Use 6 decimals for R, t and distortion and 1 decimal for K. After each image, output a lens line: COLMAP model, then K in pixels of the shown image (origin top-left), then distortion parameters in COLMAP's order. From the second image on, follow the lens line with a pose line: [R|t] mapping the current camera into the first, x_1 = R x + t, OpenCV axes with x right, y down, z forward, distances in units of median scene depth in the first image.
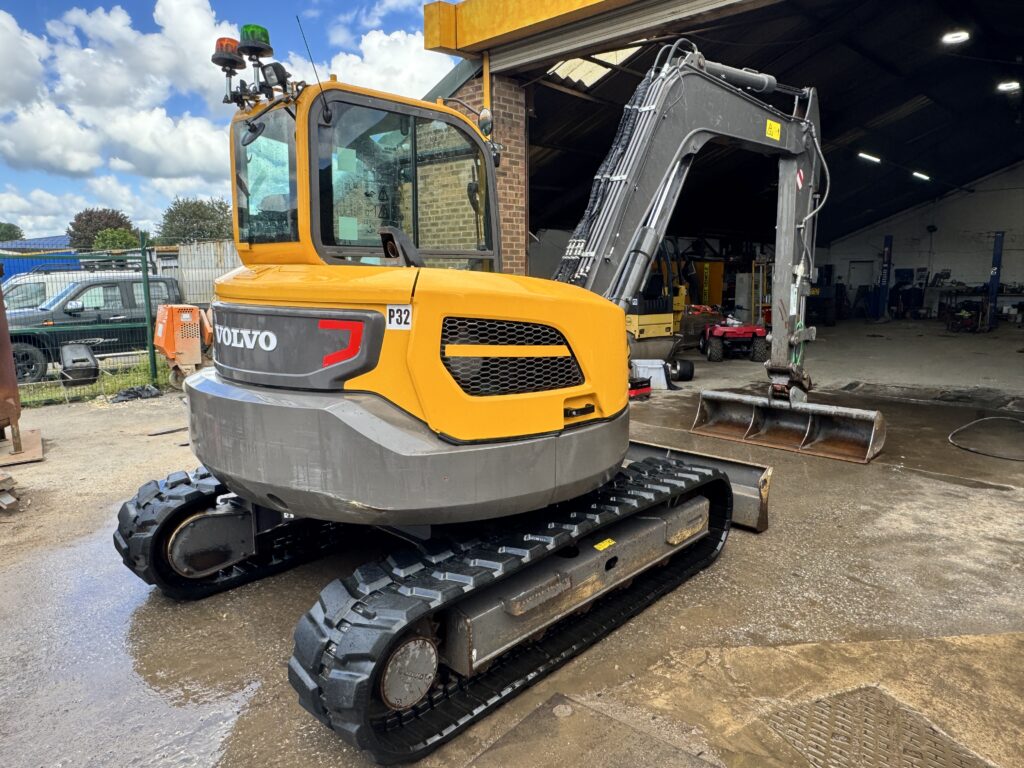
lens RADIAL K [[701.7, 0, 513.9], [0, 701.7, 388.1], [0, 0, 1]] dist [-0.008629, 0.009728]
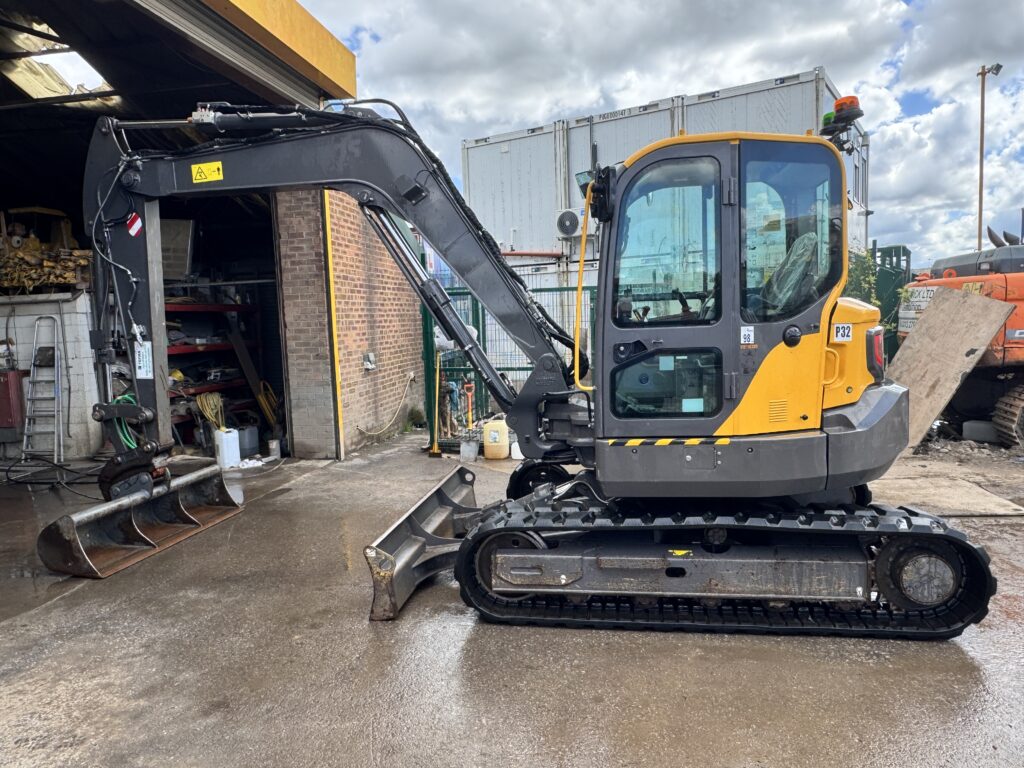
lens RADIAL K [[701.7, 0, 513.6], [0, 701.7, 386.6], [0, 0, 1]] dist [-0.008629, 0.009728]
pose [[-0.557982, -0.054832, 0.828039, -0.583313], [0.175532, 0.967439, 0.182347, -0.190541], [-0.811076, 0.247094, -0.530189, 1.169035]]
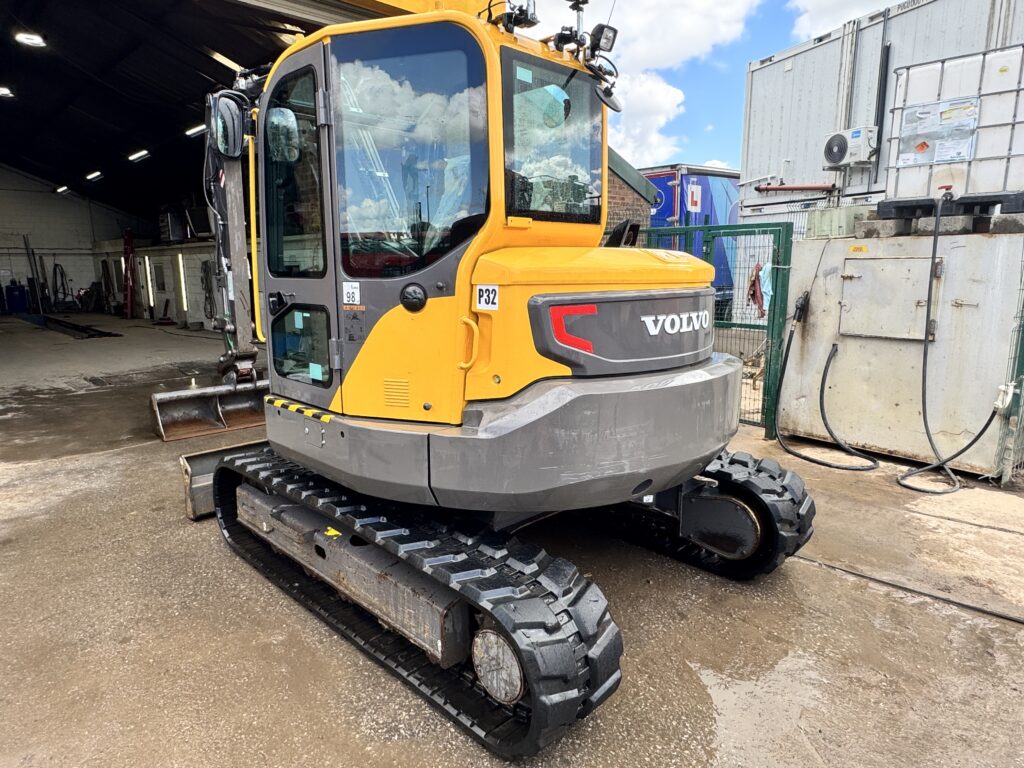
lens RADIAL K [[636.6, 0, 512.6], [0, 636.6, 386.1], [0, 0, 1]] dist [-0.006121, 0.000817]
pose [[0.037165, -0.184486, 0.982132, -0.628652], [0.170221, 0.969617, 0.175694, -0.088449], [-0.984705, 0.160650, 0.067439, 0.571921]]
